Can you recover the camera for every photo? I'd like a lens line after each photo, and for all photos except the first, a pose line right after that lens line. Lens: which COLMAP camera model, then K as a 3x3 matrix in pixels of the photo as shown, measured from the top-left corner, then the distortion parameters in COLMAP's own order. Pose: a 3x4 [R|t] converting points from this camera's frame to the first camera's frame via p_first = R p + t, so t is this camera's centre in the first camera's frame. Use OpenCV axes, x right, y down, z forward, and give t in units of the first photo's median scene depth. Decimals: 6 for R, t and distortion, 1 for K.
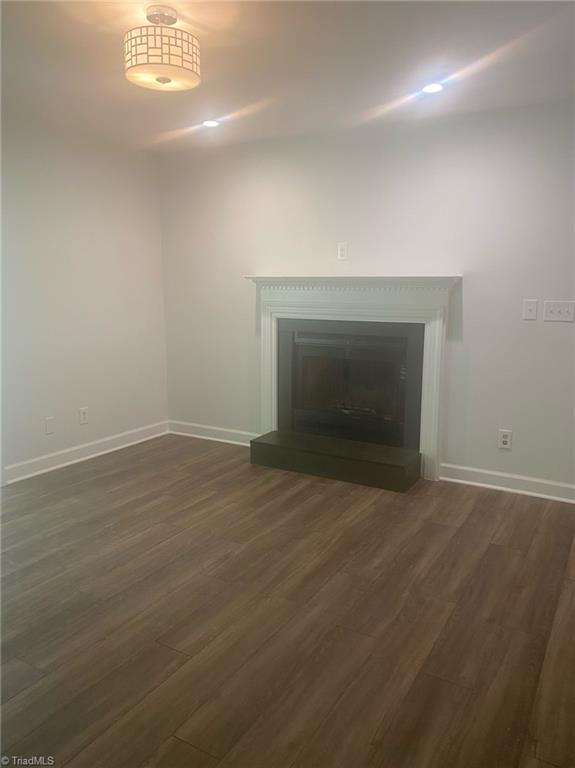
lens RADIAL K [[578.8, 0, 287.5], [0, 578.8, 384.0], [0, 0, 1]] dist [0.045151, 0.000378]
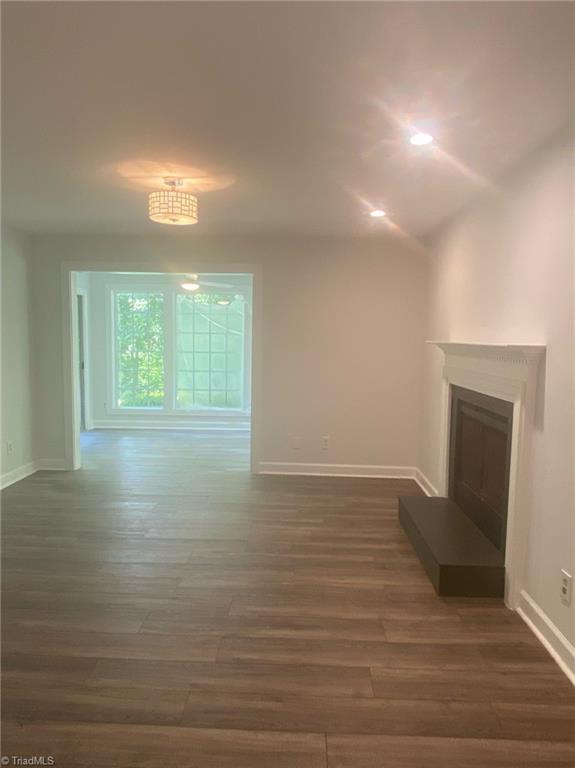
lens RADIAL K [[493.5, 0, 287.5], [0, 493.5, 384.0], [0, 0, 1]] dist [-0.003550, -0.002169]
pose [[0.471664, 0.084436, -0.877726, 0.703525], [-0.168976, 0.985612, 0.004011, -0.082705], [0.865436, 0.146423, 0.479145, 0.418550]]
